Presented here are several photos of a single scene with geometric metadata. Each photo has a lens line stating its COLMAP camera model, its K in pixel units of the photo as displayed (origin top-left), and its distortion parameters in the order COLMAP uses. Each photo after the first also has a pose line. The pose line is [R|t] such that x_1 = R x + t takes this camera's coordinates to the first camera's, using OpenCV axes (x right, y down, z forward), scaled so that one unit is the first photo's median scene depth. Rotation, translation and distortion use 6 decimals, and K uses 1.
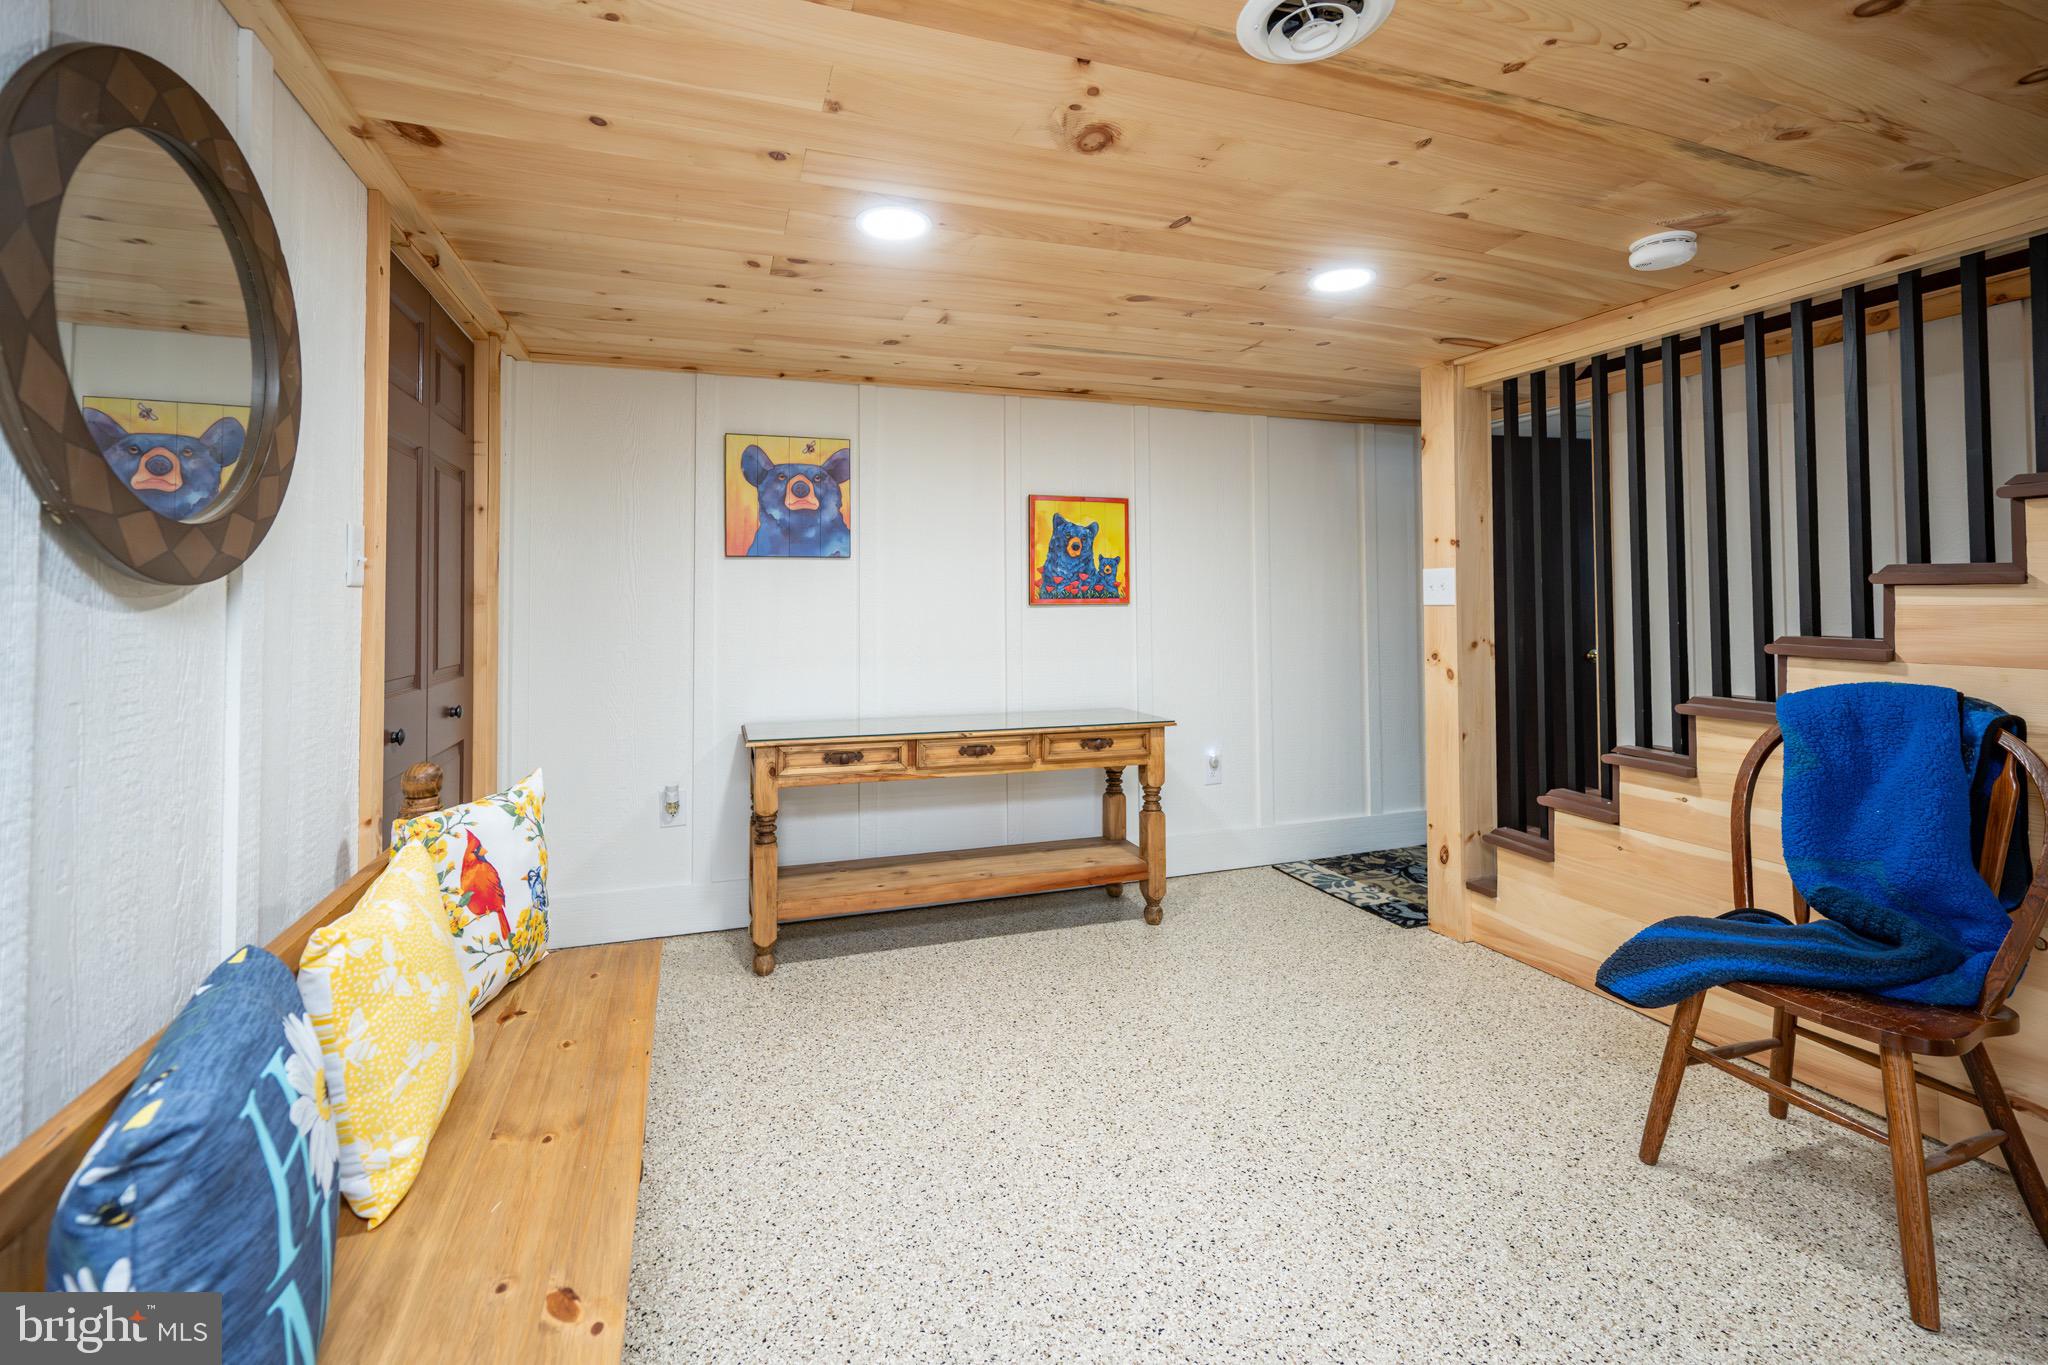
lens RADIAL K [[850.3, 0, 1018.1], [0, 850.3, 574.3], [0, 0, 1]] dist [-0.000699, -0.000236]
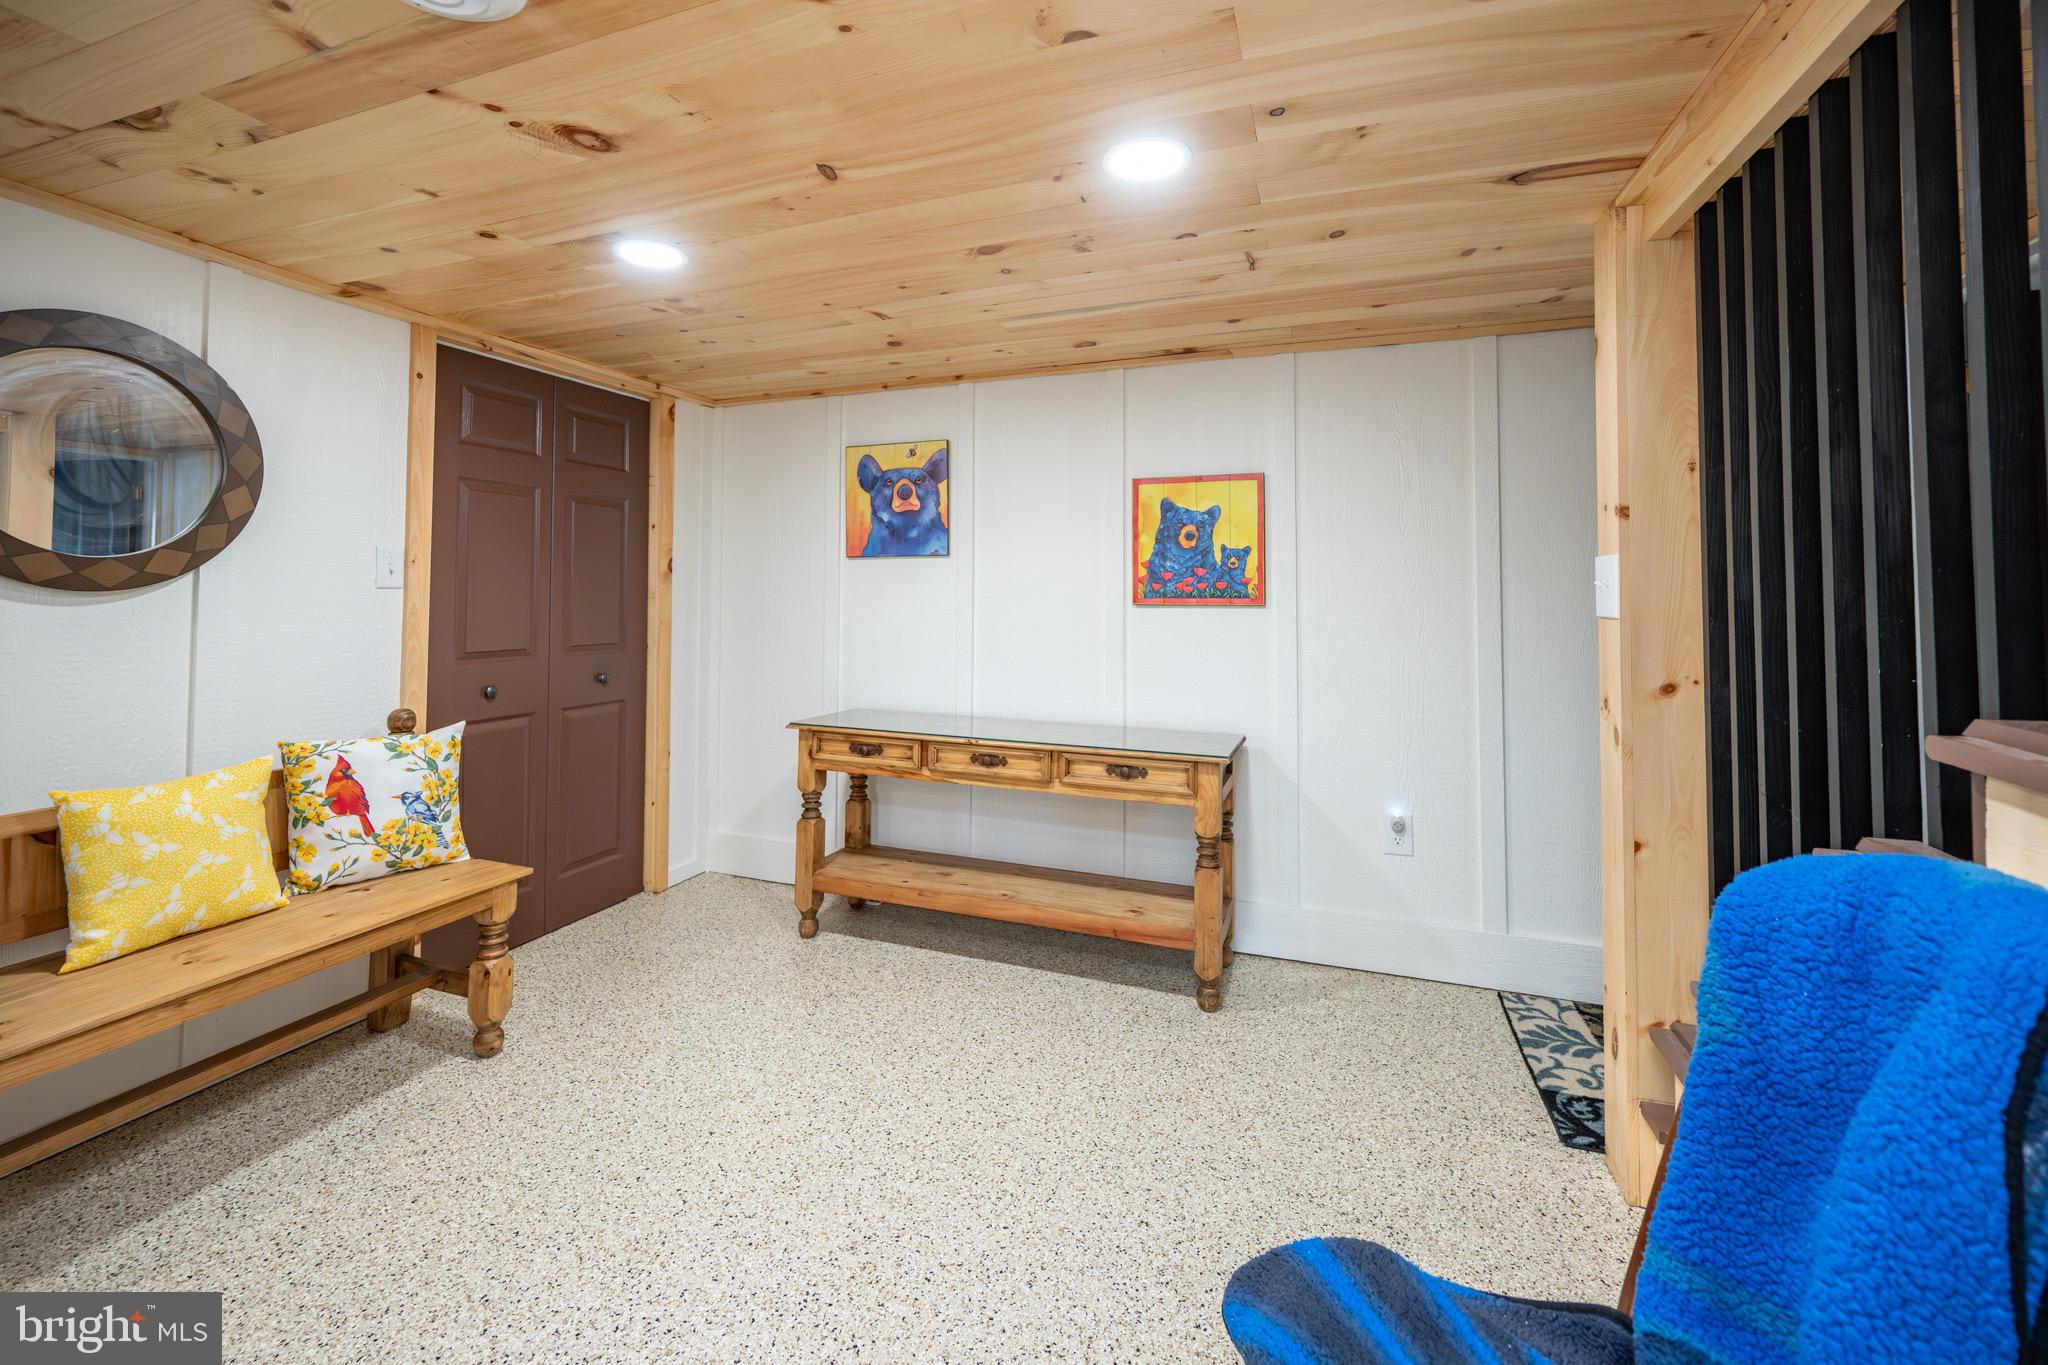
lens RADIAL K [[865.3, 0, 1029.2], [0, 865.3, 561.5], [0, 0, 1]] dist [-0.001284, -0.000407]
pose [[0.771593, -0.015513, -0.635927, 0.546304], [0.013193, 0.999878, -0.008385, -0.002820], [0.635979, -0.001920, 0.771704, 0.269333]]
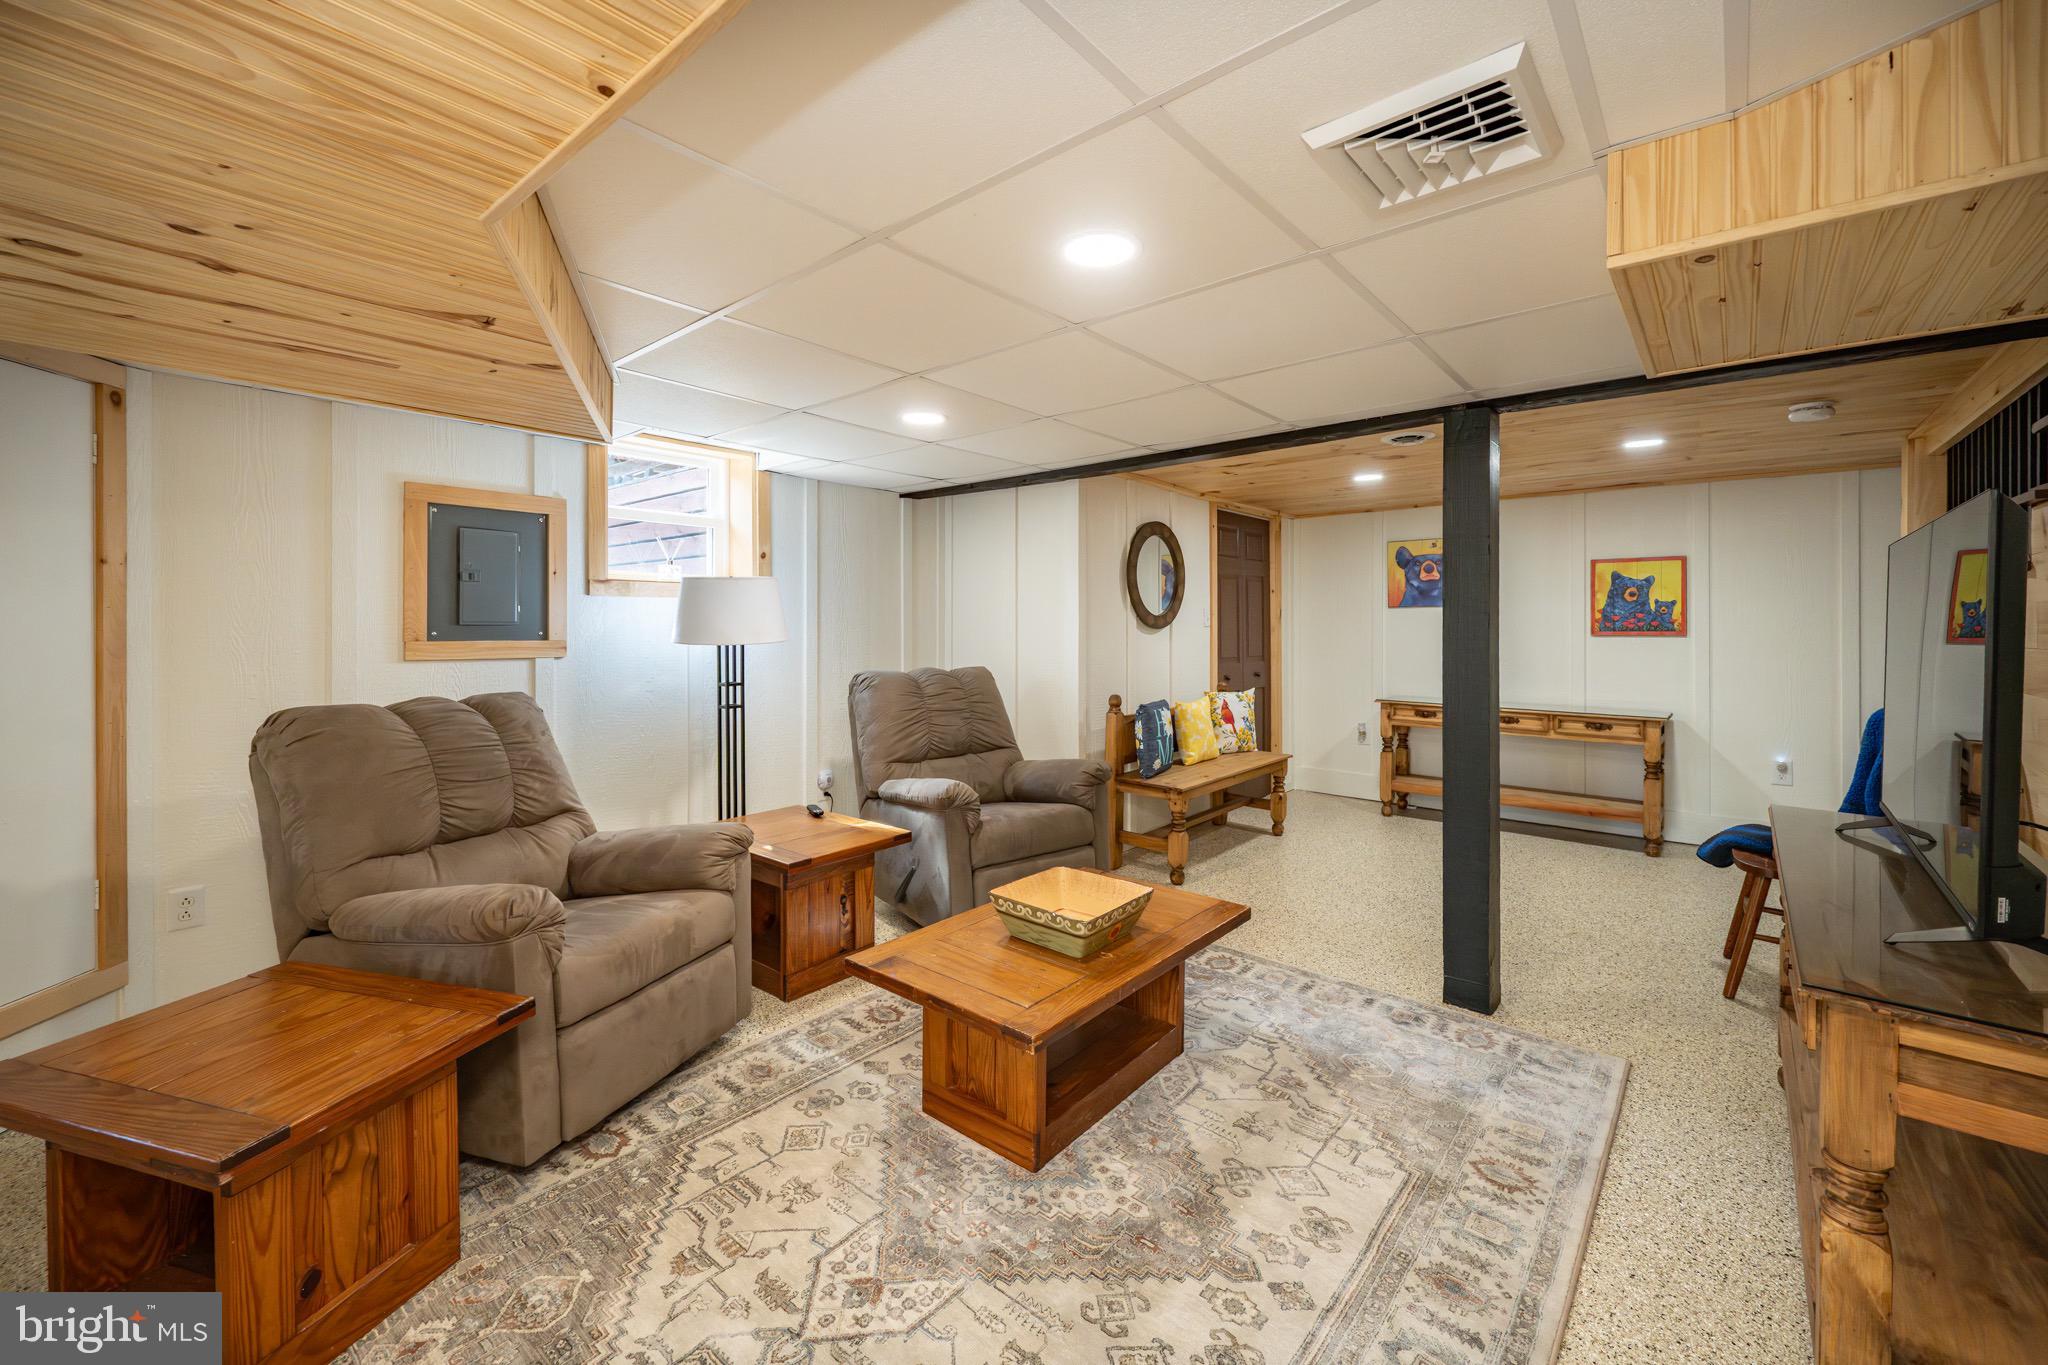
lens RADIAL K [[862.3, 0, 1036.5], [0, 862.3, 621.0], [0, 0, 1]] dist [0.000272, -0.000647]
pose [[0.517538, 0.002493, -0.855656, 0.868531], [0.024117, 0.999556, 0.017499, -0.041376], [0.855320, -0.029692, 0.517248, -0.645214]]
